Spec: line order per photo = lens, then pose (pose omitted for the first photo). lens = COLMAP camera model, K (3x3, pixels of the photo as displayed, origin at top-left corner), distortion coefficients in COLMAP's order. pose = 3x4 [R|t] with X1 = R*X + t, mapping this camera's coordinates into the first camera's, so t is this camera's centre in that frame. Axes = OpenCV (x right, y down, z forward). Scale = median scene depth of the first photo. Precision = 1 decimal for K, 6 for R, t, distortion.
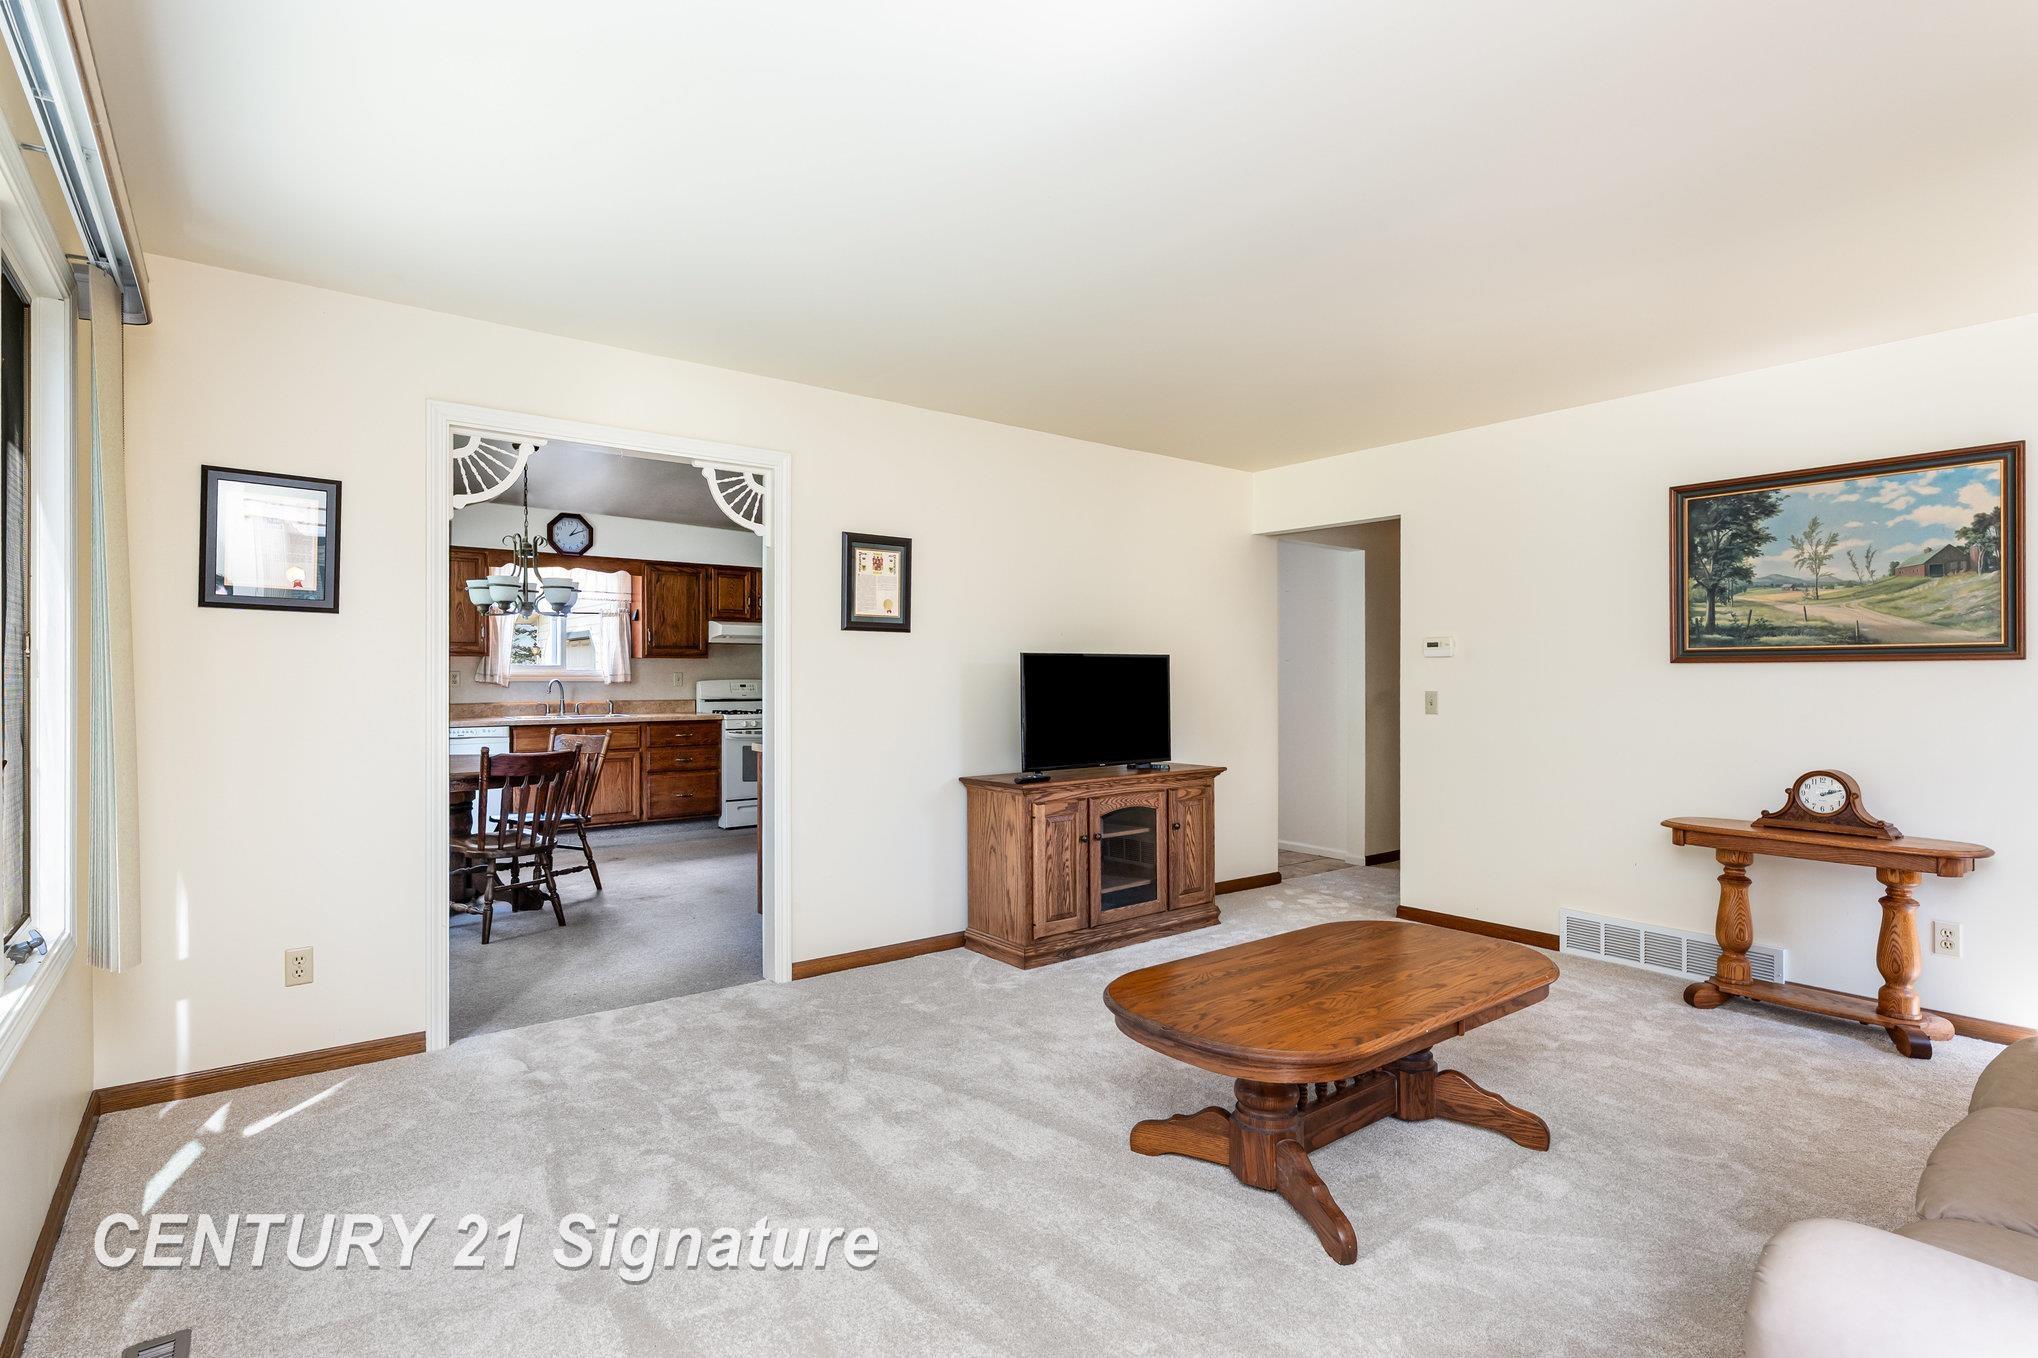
lens RADIAL K [[994.0, 0, 1019.0], [0, 994.0, 679.0], [0, 0, 1]] dist [0.000016, -0.000004]
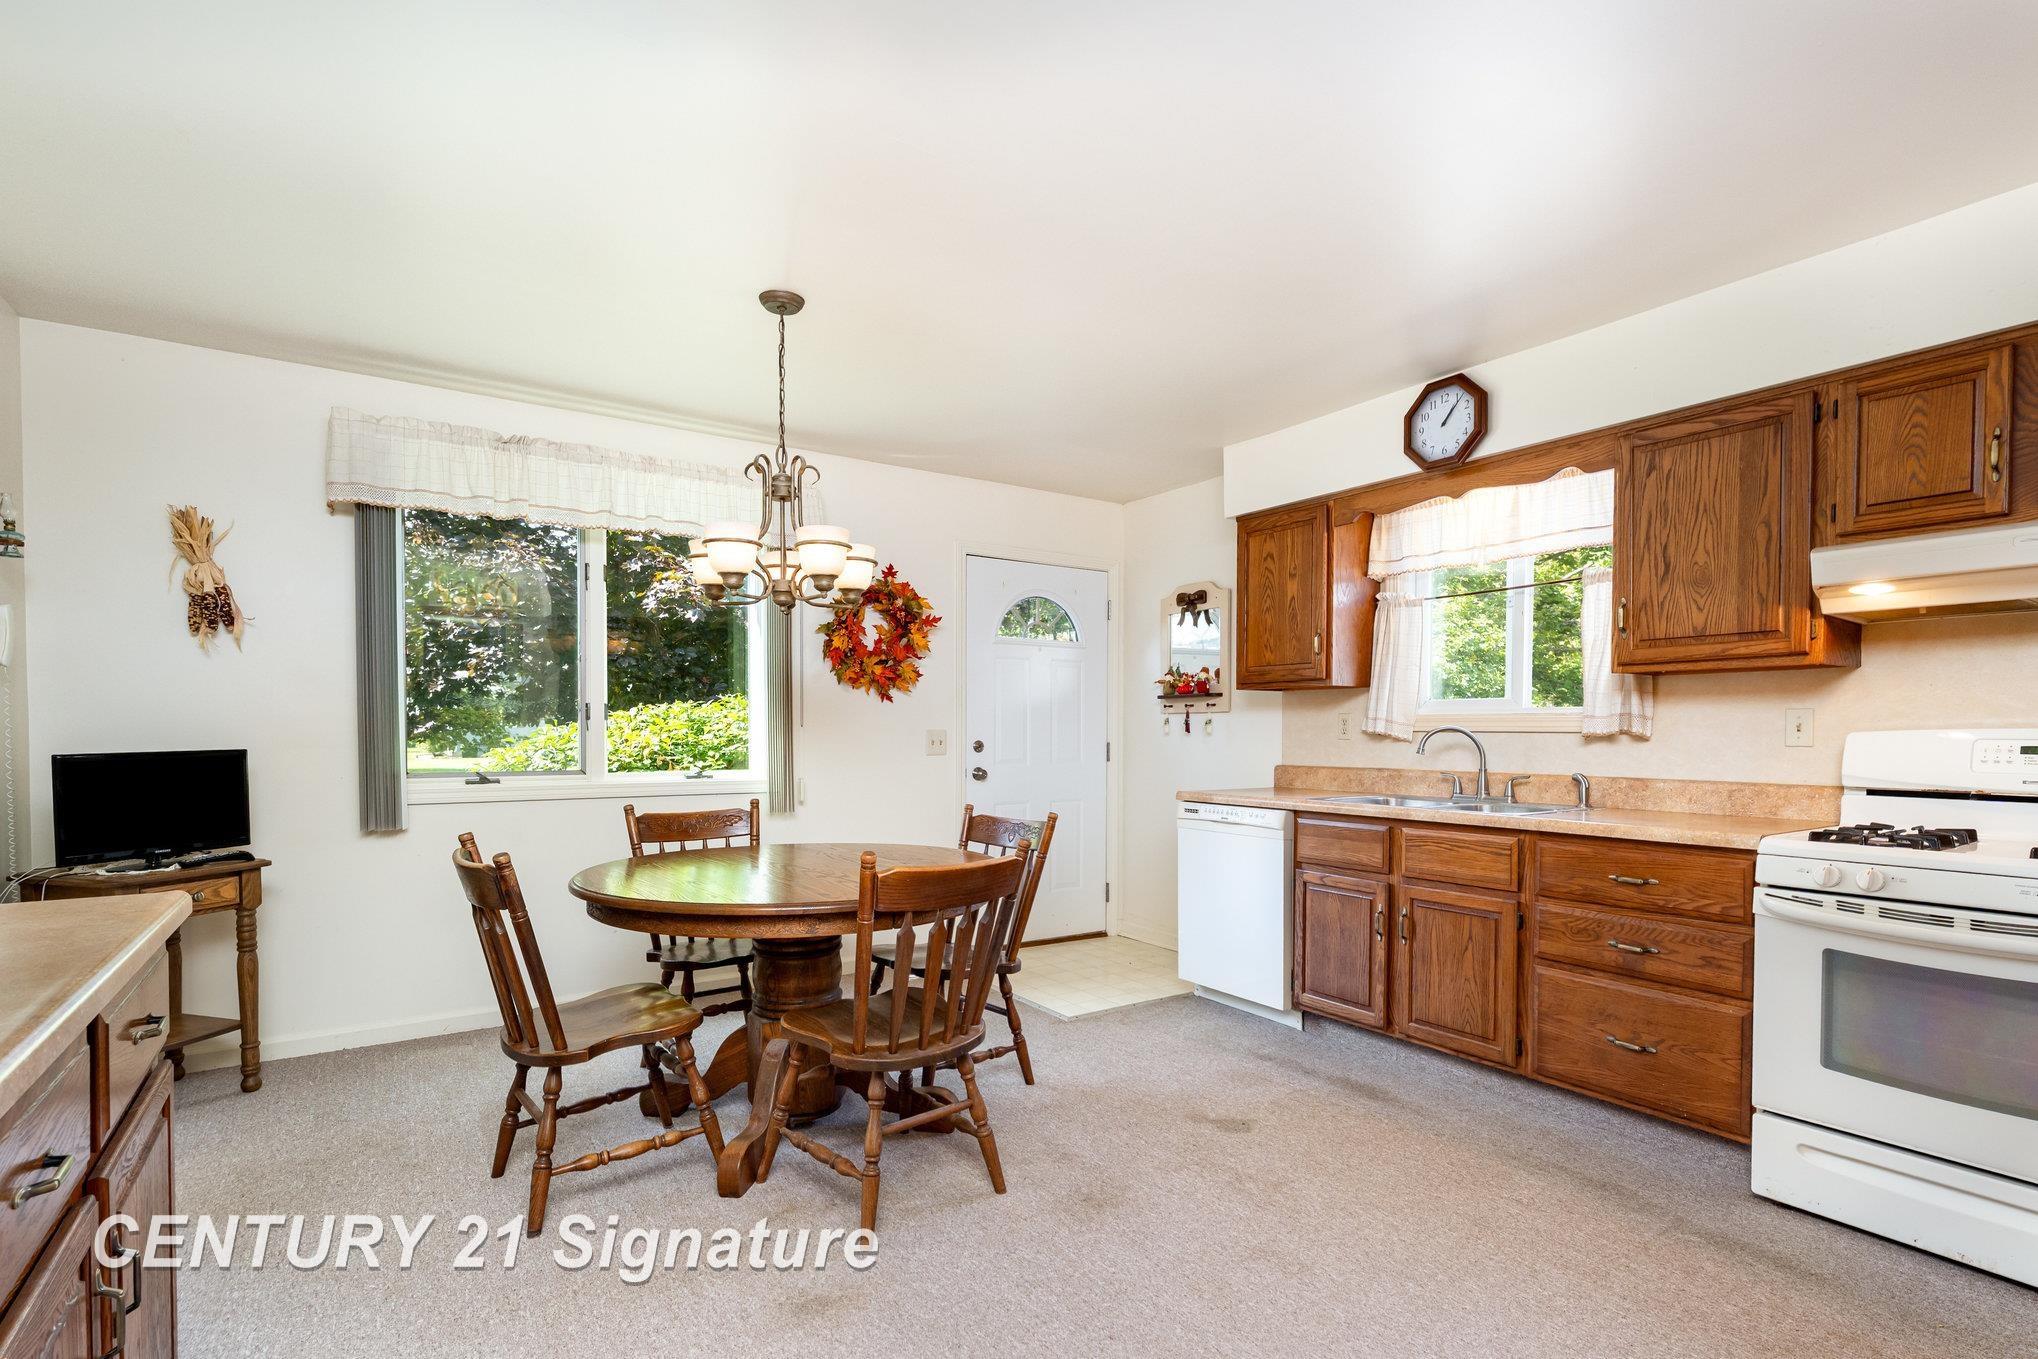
lens RADIAL K [[958.7, 0, 1018.0], [0, 958.7, 757.1], [0, 0, 1]] dist [0.000540, 0.000058]
pose [[-0.061728, 0.025336, -0.997771, 0.023818], [-0.003167, 0.999668, 0.025580, 0.003798], [0.998088, 0.004739, -0.061627, 0.808485]]
